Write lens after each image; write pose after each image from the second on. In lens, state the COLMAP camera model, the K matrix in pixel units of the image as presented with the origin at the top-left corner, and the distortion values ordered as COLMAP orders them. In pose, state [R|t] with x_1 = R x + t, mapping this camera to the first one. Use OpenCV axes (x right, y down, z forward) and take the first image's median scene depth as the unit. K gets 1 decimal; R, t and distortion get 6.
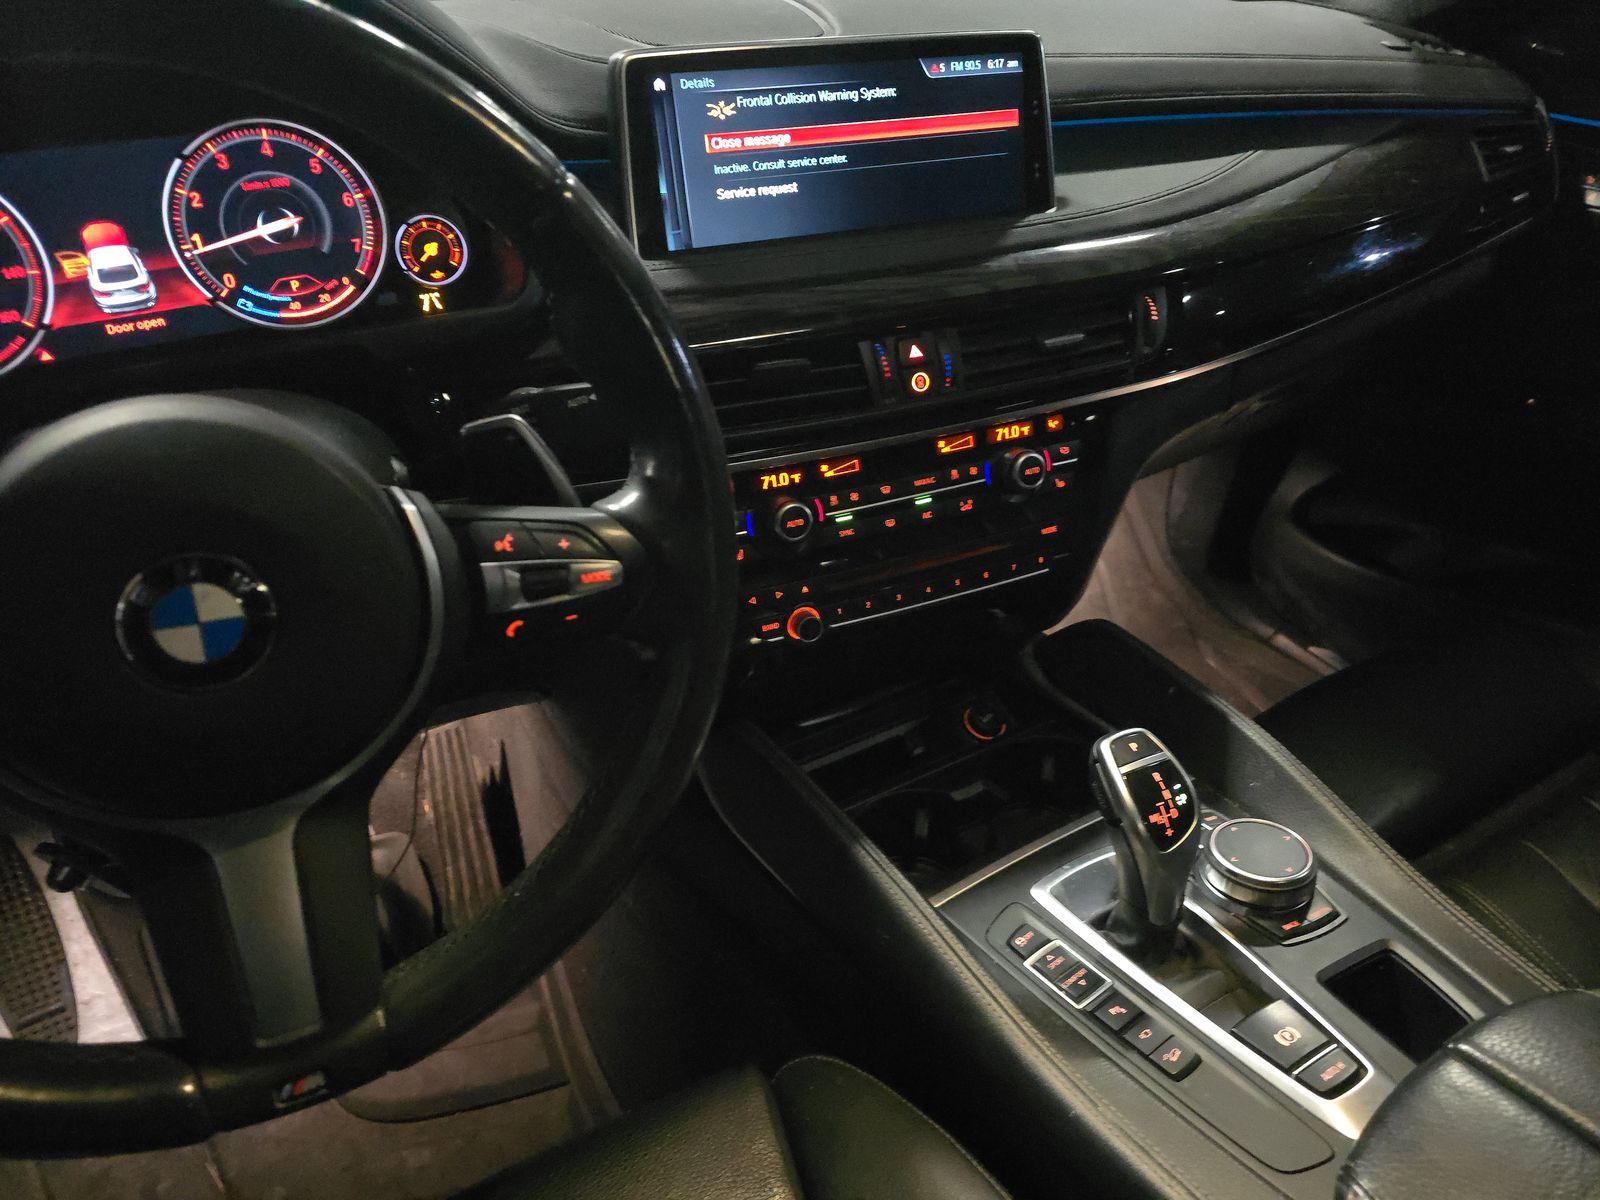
lens RADIAL K [[1079.2, 0, 793.6], [0, 1079.2, 602.7], [0, 0, 1]] dist [0.050683, -0.051094]
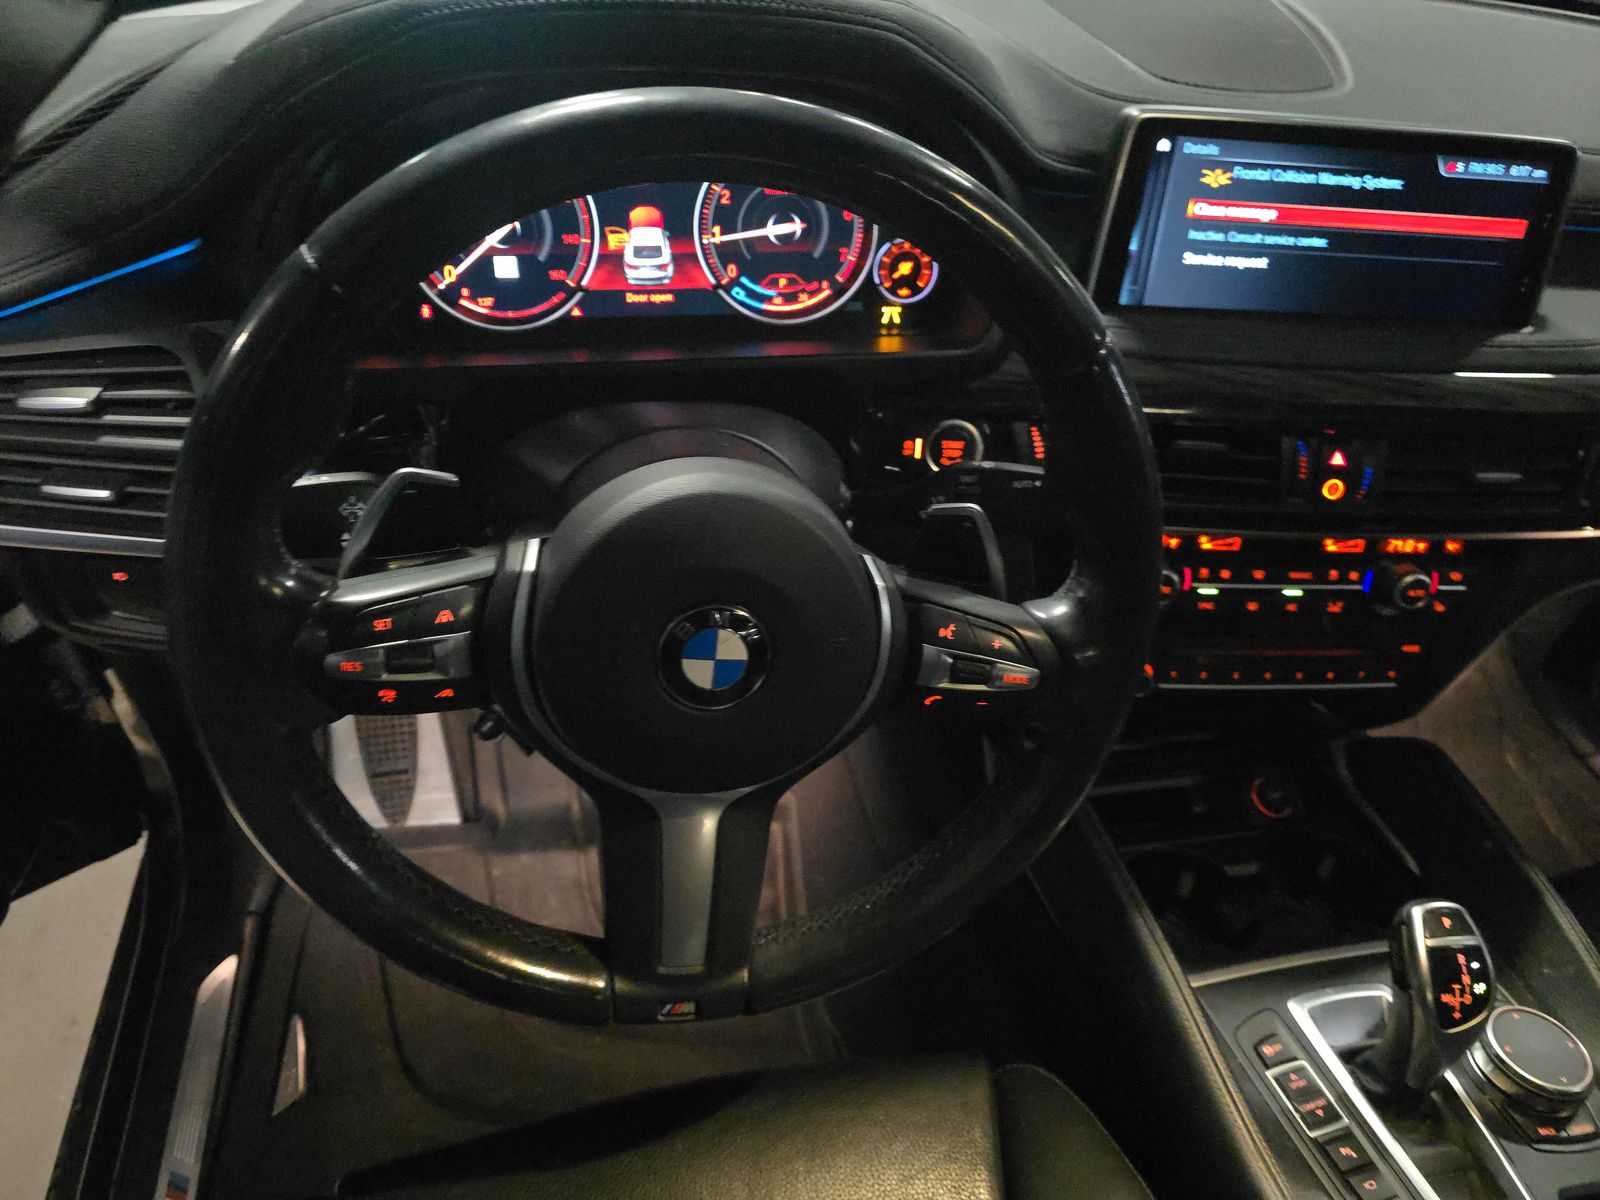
lens RADIAL K [[1094.5, 0, 800.0], [0, 1094.5, 600.0], [0, 0, 1]] dist [0.006535, -0.008104]
pose [[0.942227, 0.277552, -0.187543, -0.144919], [-0.253440, 0.956773, 0.142668, -0.146818], [0.219034, -0.086895, 0.971840, -0.097544]]
